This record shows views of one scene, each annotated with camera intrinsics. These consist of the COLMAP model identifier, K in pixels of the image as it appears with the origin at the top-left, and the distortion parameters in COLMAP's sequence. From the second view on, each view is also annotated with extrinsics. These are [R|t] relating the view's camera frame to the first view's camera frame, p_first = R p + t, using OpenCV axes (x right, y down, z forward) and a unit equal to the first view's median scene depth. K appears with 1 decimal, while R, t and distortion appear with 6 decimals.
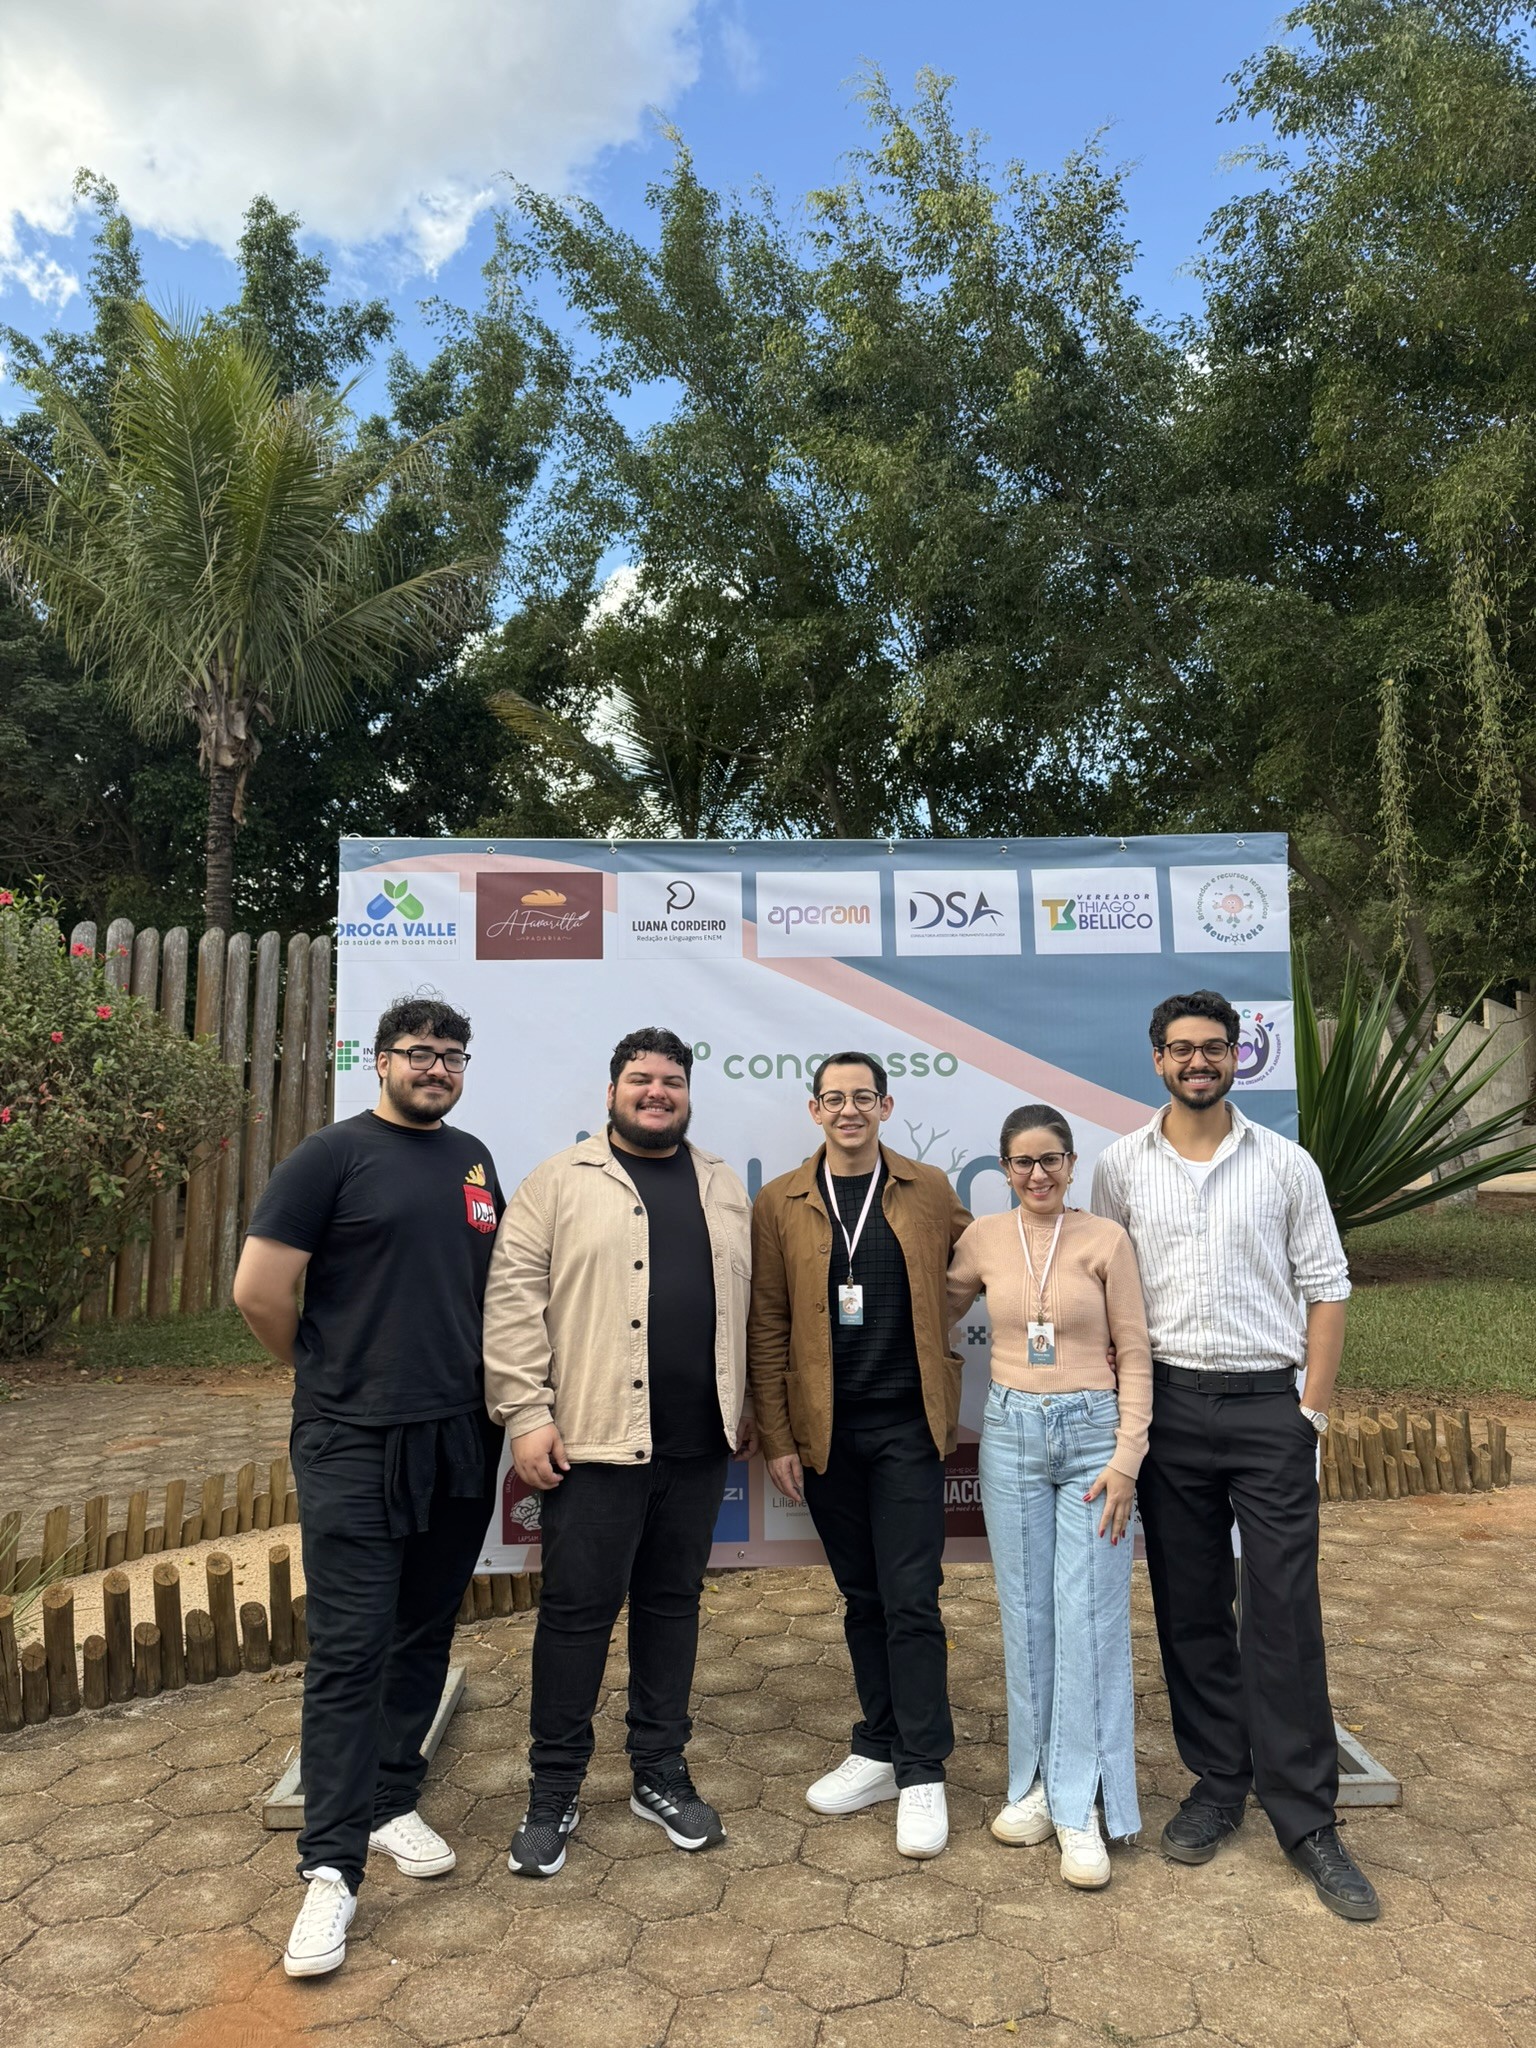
lens RADIAL K [[1420.5, 0, 762.9], [0, 1420.5, 1020.1], [0, 0, 1]] dist [0.023848, -0.019686]
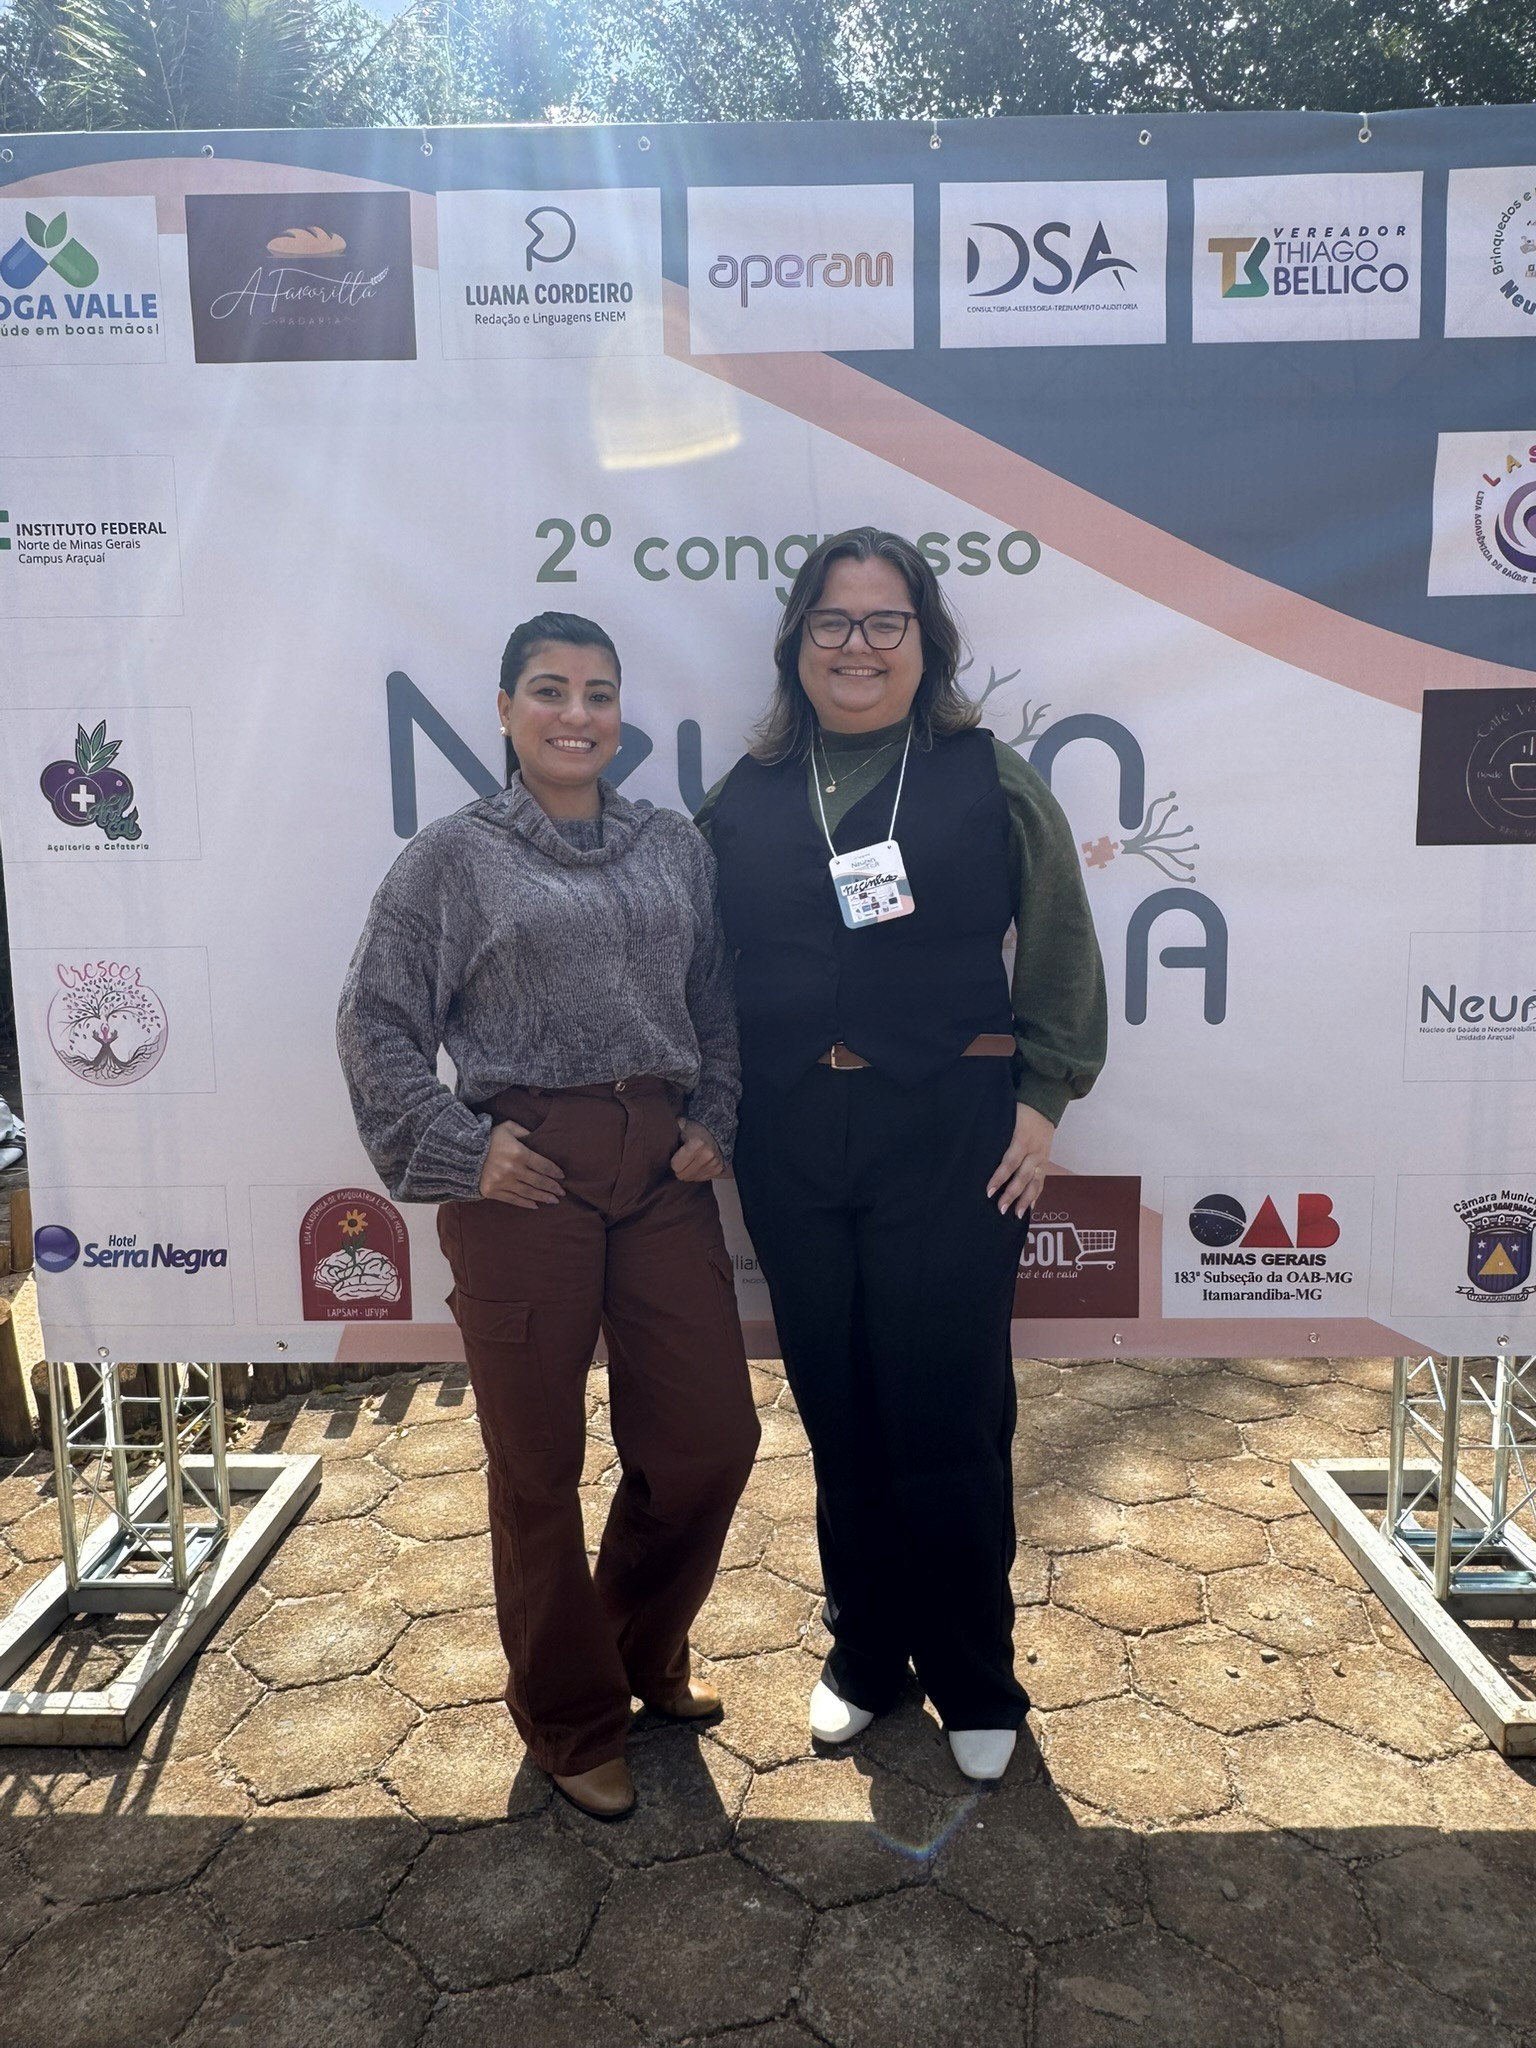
lens RADIAL K [[1300.9, 0, 764.6], [0, 1300.9, 1023.7], [0, 0, 1]] dist [-0.006764, 0.004311]
pose [[0.998775, 0.007772, -0.048874, 0.053551], [0.002484, 0.978475, 0.206350, 0.110287], [0.049426, -0.206219, 0.977257, 0.447734]]
